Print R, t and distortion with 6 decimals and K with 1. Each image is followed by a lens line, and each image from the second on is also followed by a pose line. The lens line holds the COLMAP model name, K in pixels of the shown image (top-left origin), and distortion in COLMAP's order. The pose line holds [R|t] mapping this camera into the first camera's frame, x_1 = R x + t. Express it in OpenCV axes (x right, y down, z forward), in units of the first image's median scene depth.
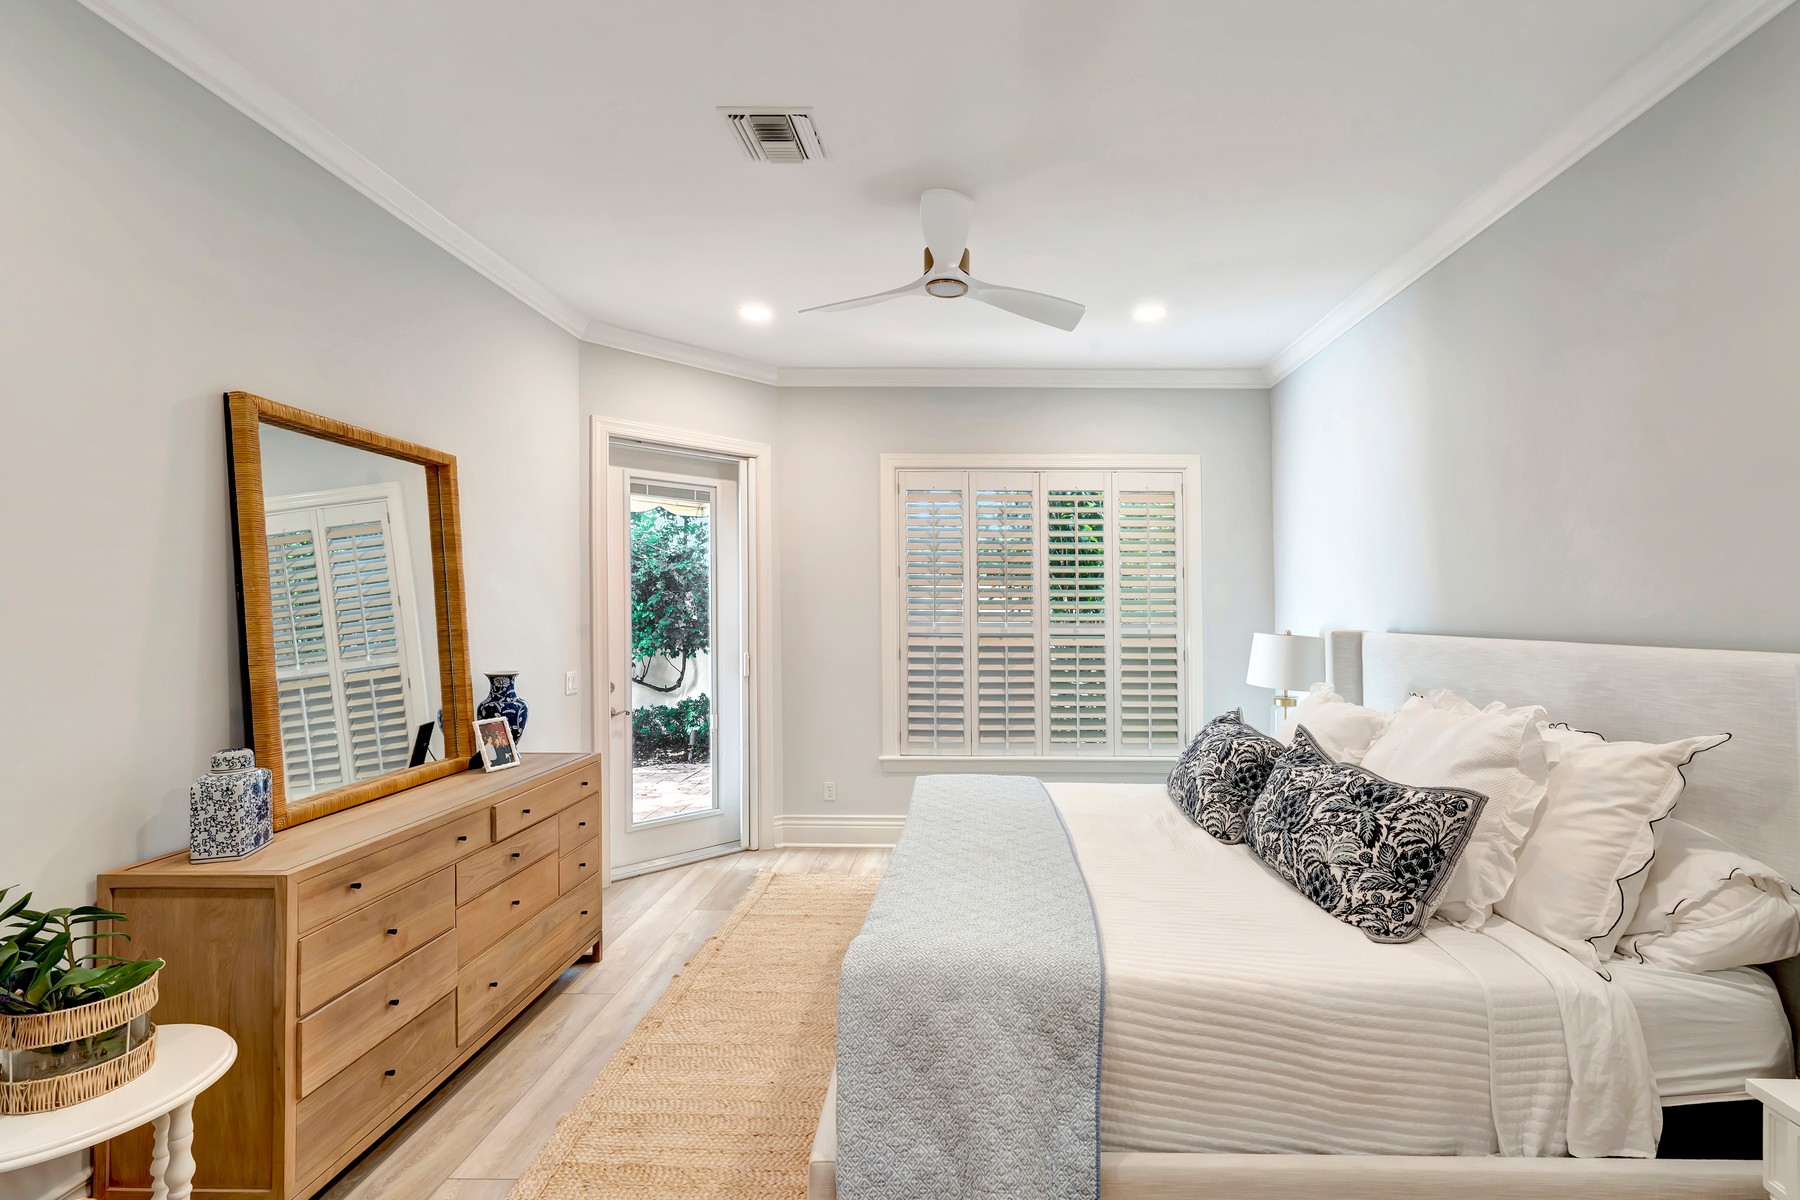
lens RADIAL K [[760.3, 0, 951.1], [0, 760.3, 599.0], [0, 0, 1]] dist [0.000827, 0.000678]
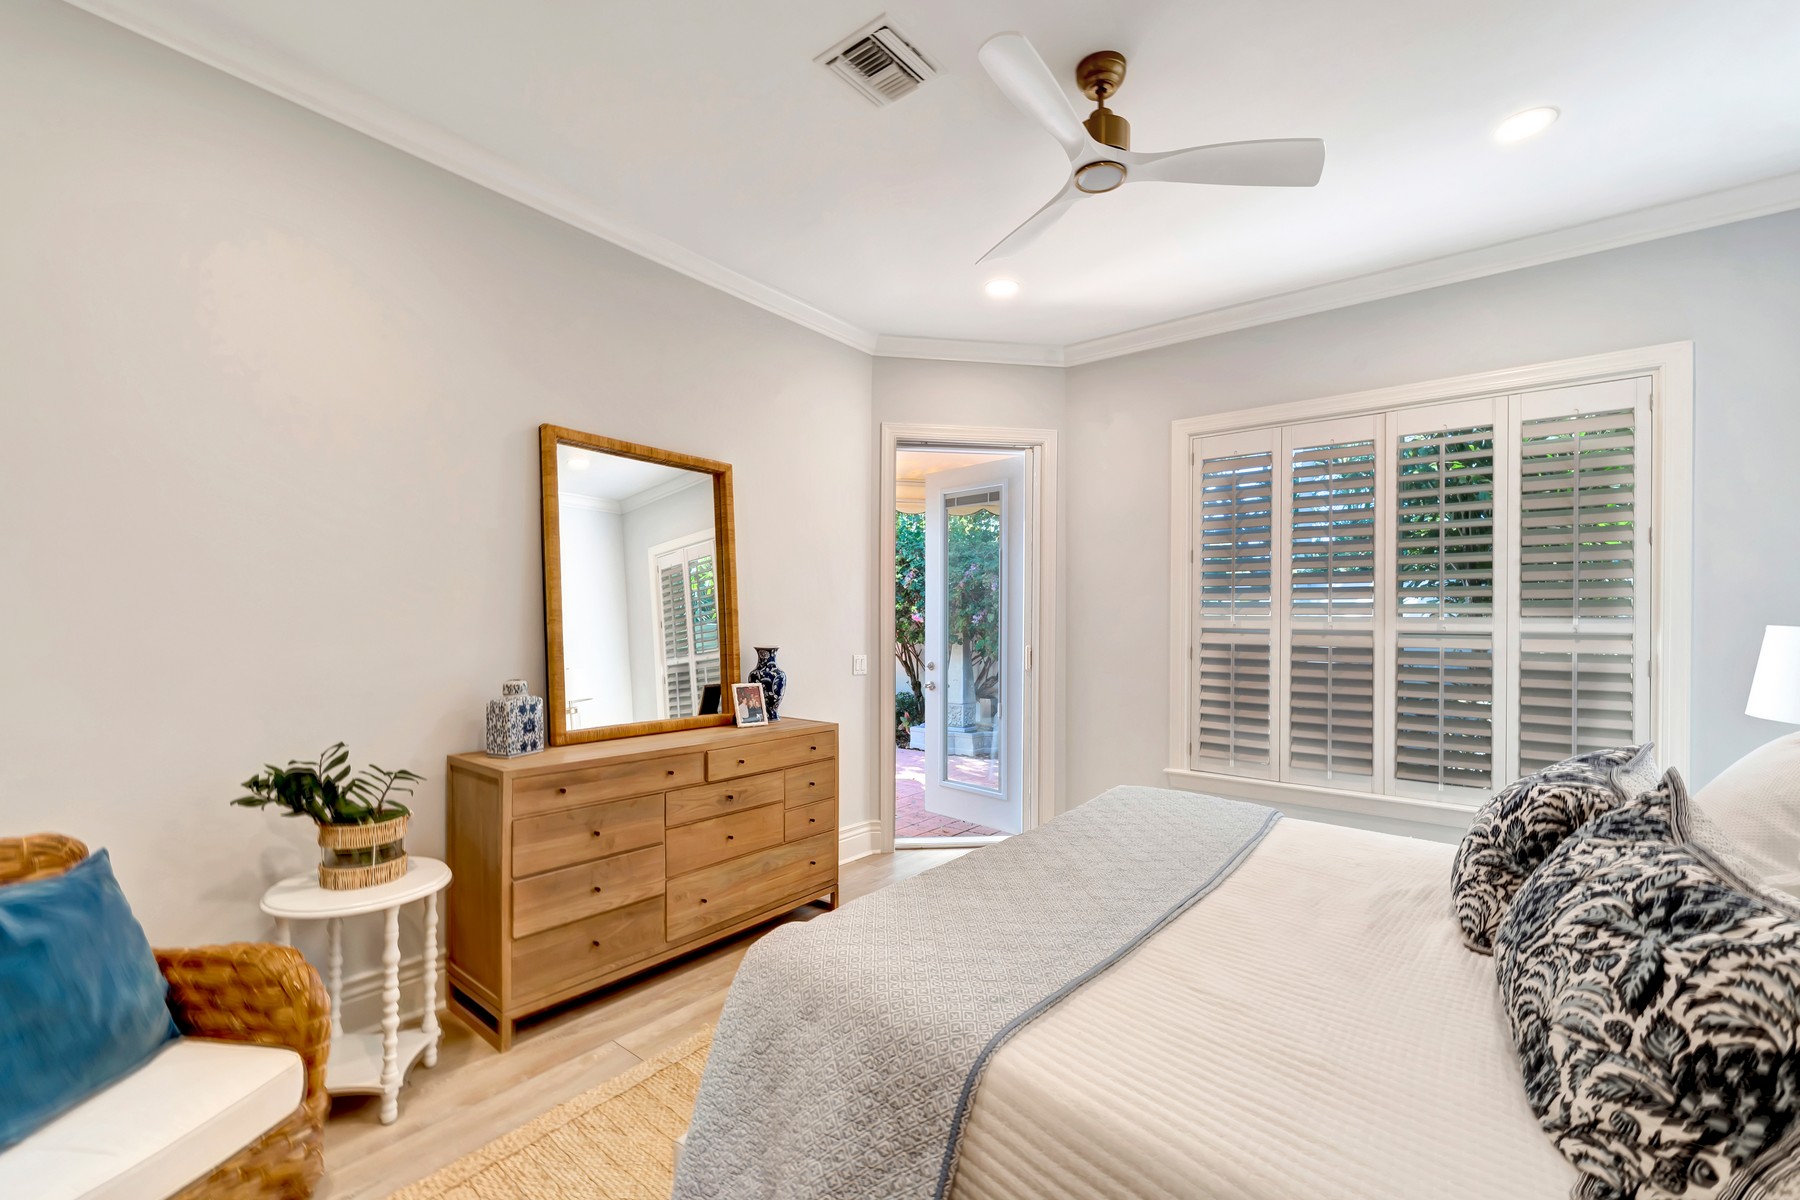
lens RADIAL K [[740.5, 0, 903.0], [0, 740.5, 631.1], [0, 0, 1]] dist [-0.002216, -0.000268]
pose [[0.801045, 0.015742, -0.598397, 0.398494], [-0.003013, 0.999748, 0.022267, 0.071072], [0.598596, -0.016034, 0.800890, 0.321303]]
